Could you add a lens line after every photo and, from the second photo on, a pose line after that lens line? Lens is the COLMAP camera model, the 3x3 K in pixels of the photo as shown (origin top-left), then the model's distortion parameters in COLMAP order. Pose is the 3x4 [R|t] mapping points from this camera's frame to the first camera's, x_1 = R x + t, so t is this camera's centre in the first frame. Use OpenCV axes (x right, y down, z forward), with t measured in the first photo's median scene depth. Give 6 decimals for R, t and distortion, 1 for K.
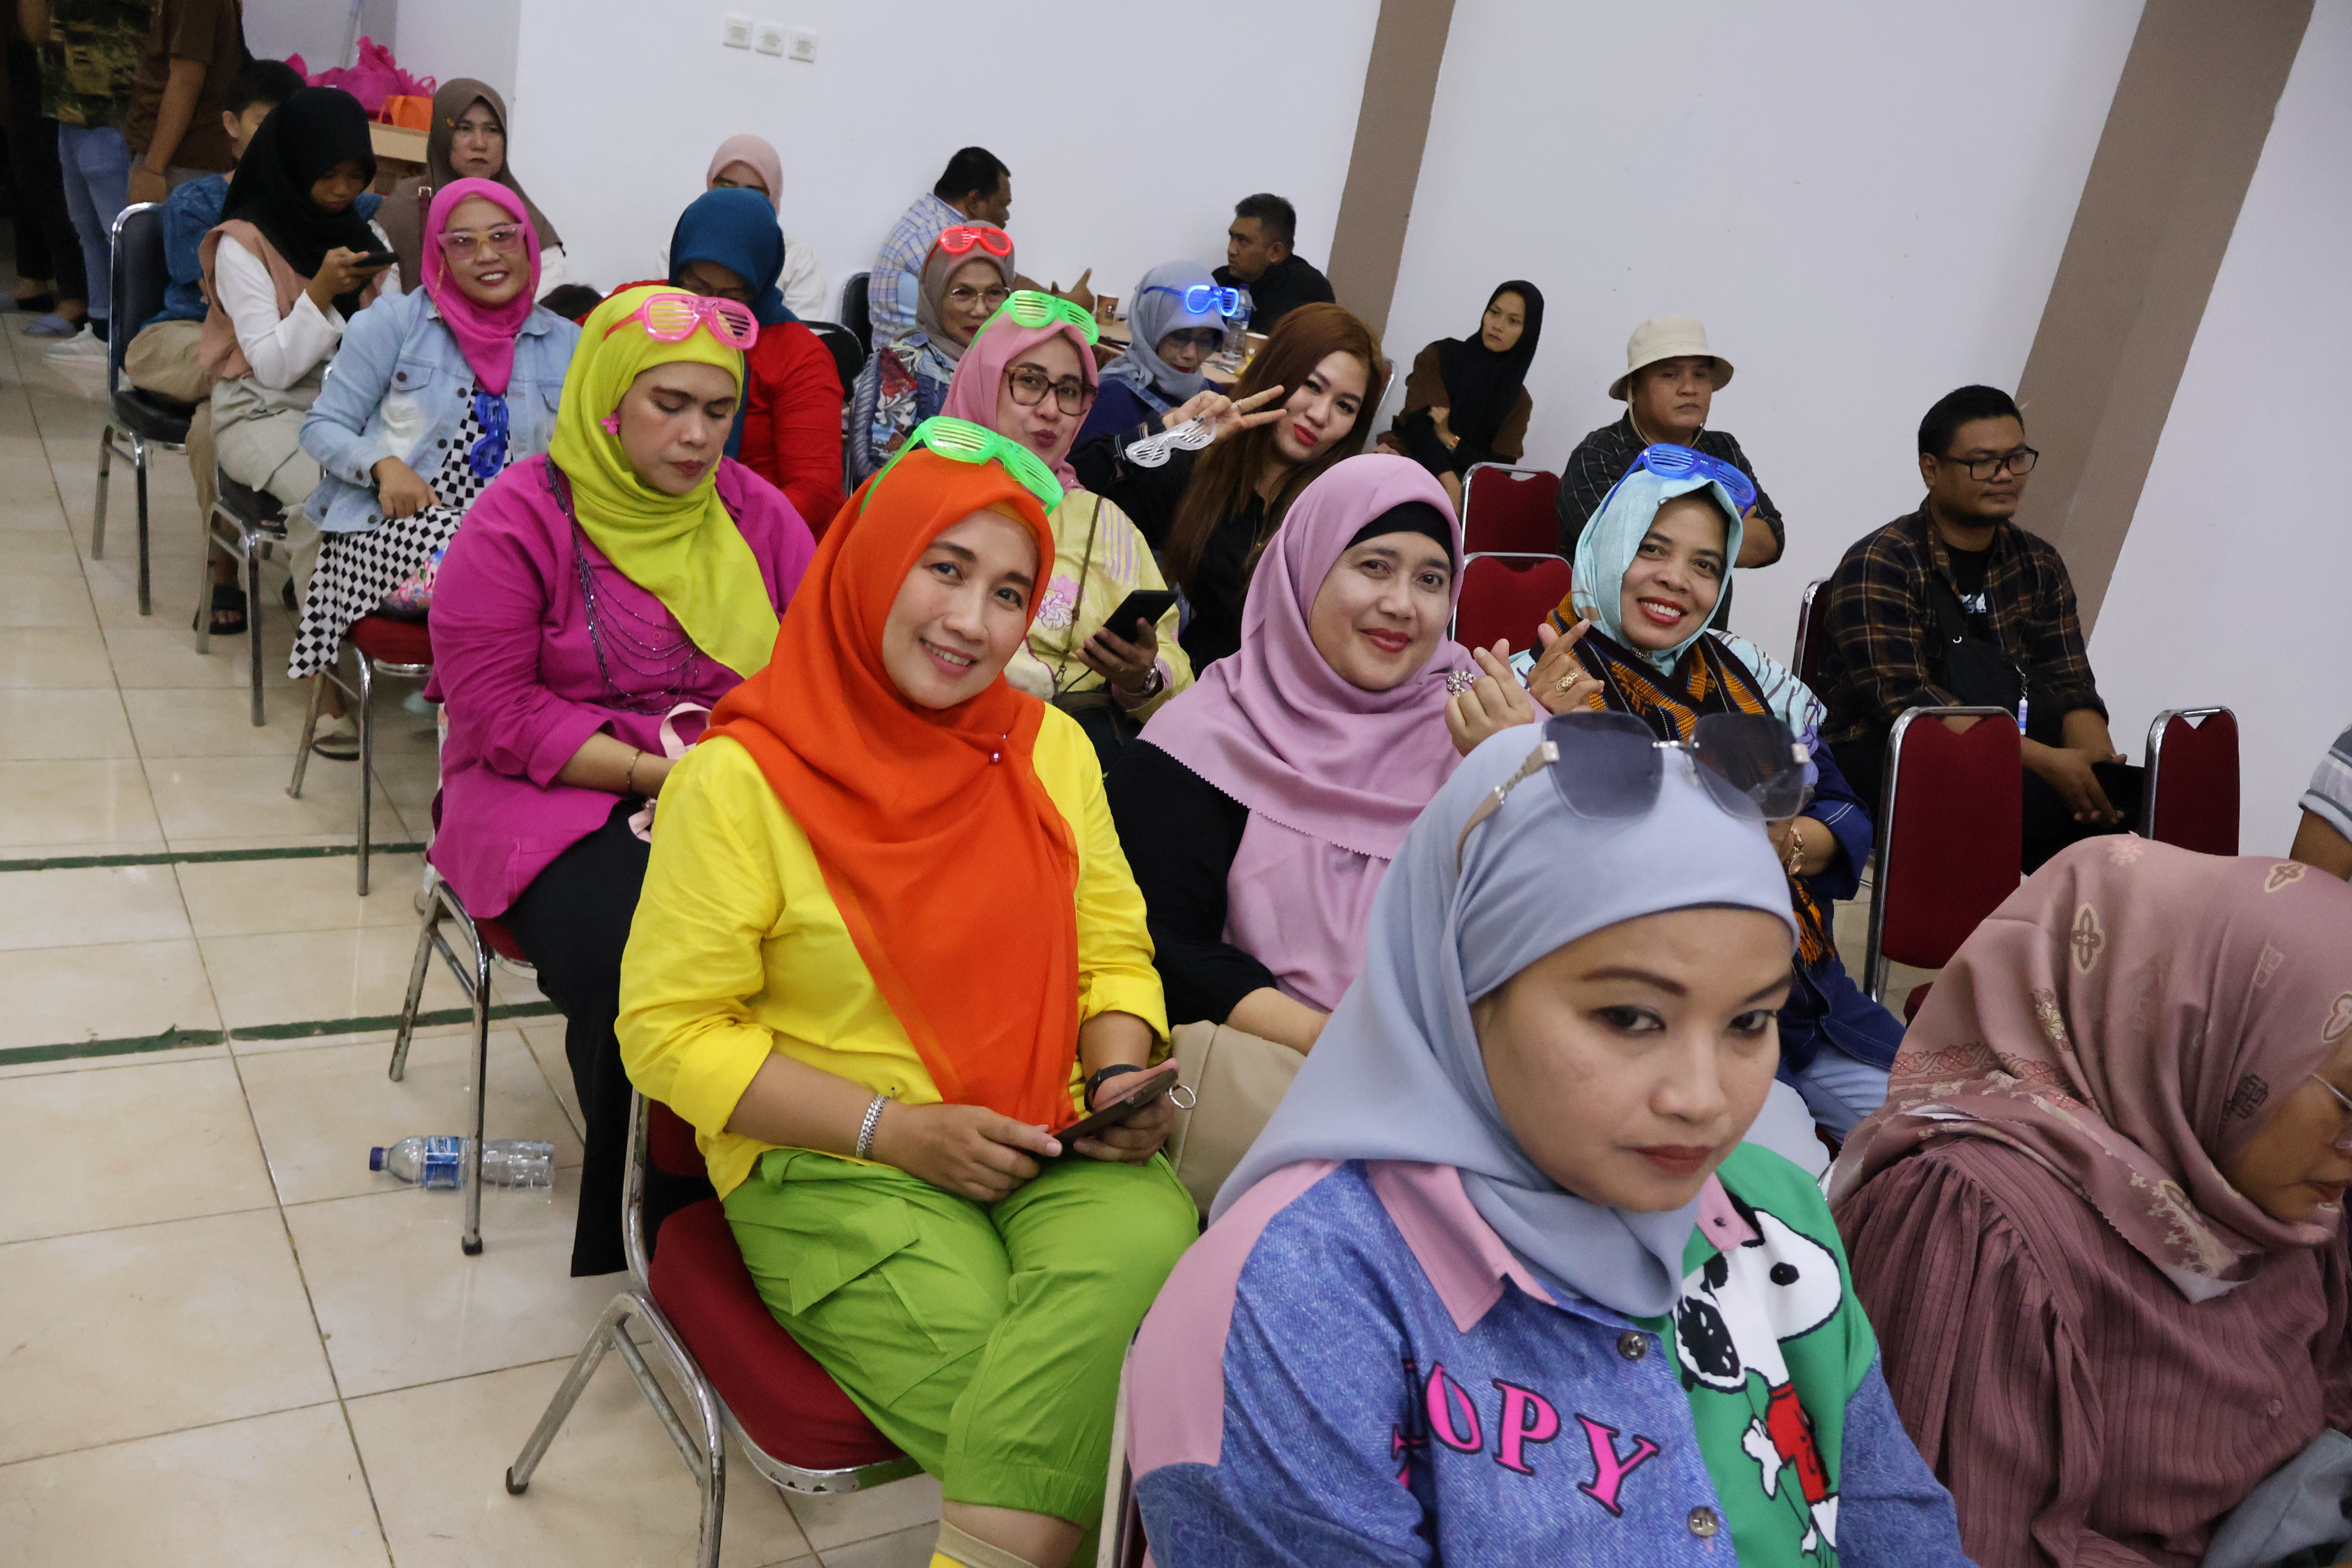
lens RADIAL K [[1964.4, 0, 1162.5], [0, 1964.4, 781.8], [0, 0, 1]] dist [-0.055201, 0.161388]
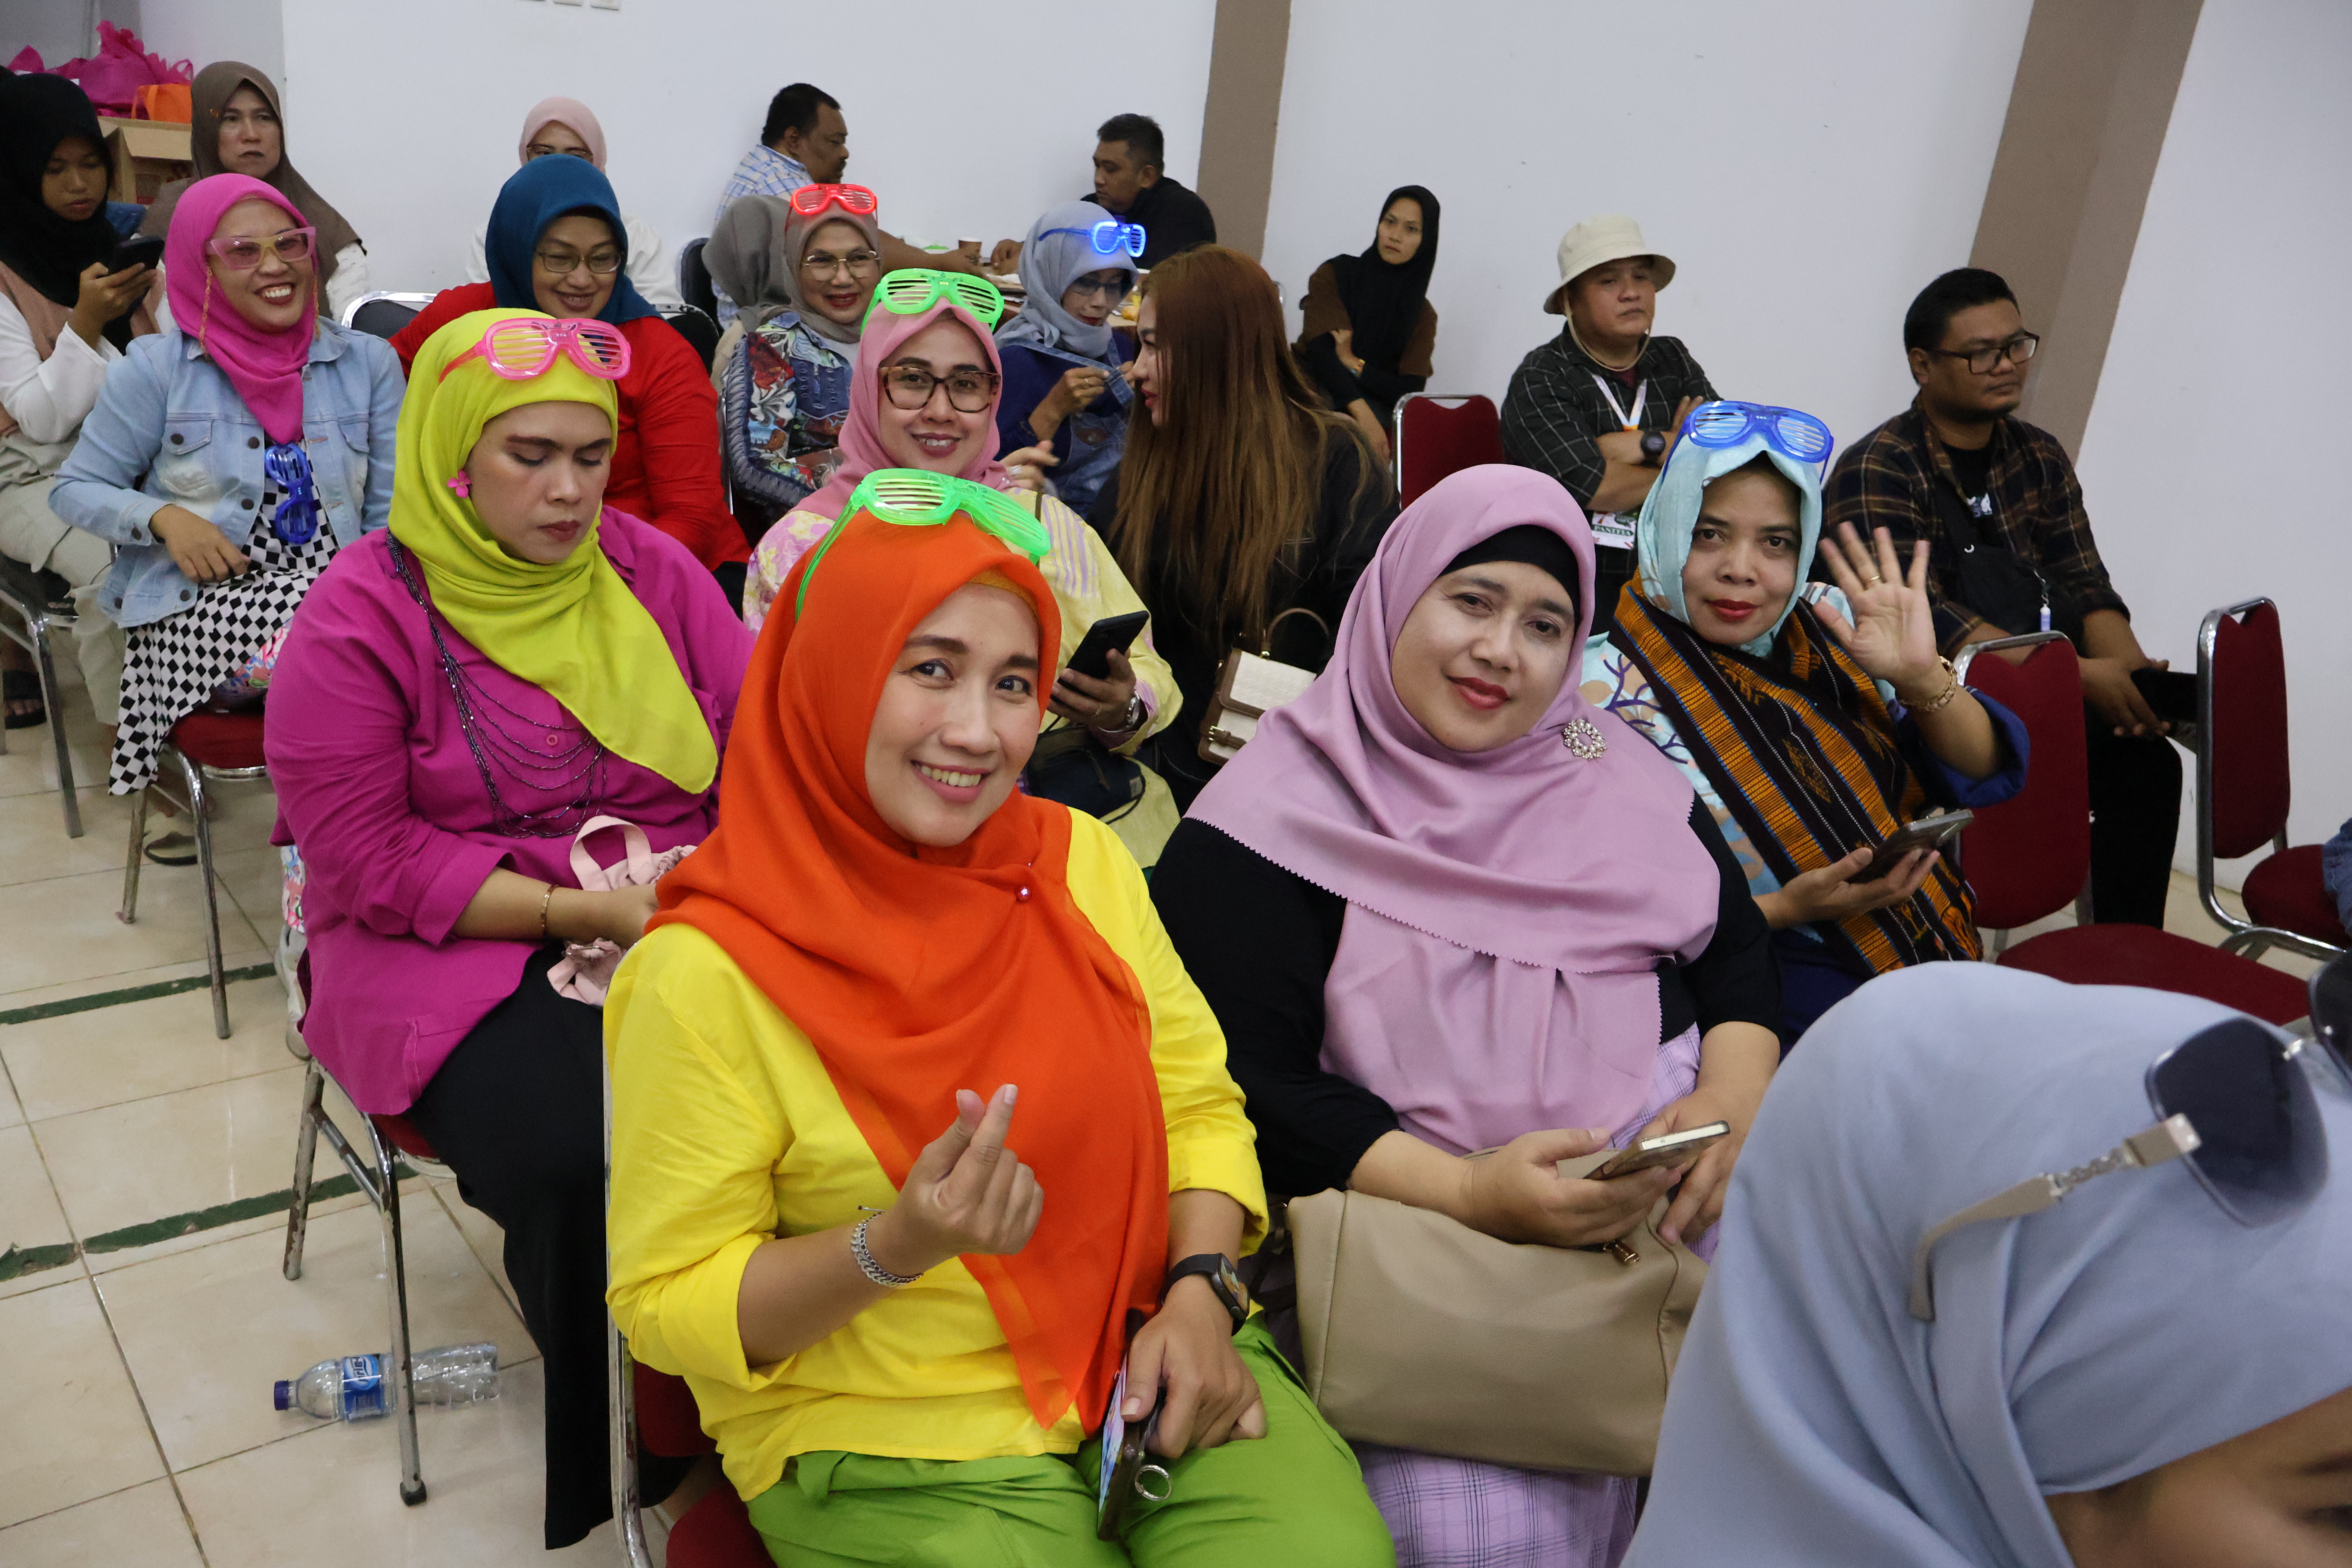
lens RADIAL K [[1956.2, 0, 1182.5], [0, 1956.2, 779.5], [0, 0, 1]] dist [-0.005470, 0.008148]
pose [[0.991490, -0.108374, 0.072125, -0.038951], [0.105229, 0.993380, 0.046075, -0.046888], [-0.076640, -0.038093, 0.996331, 0.110034]]
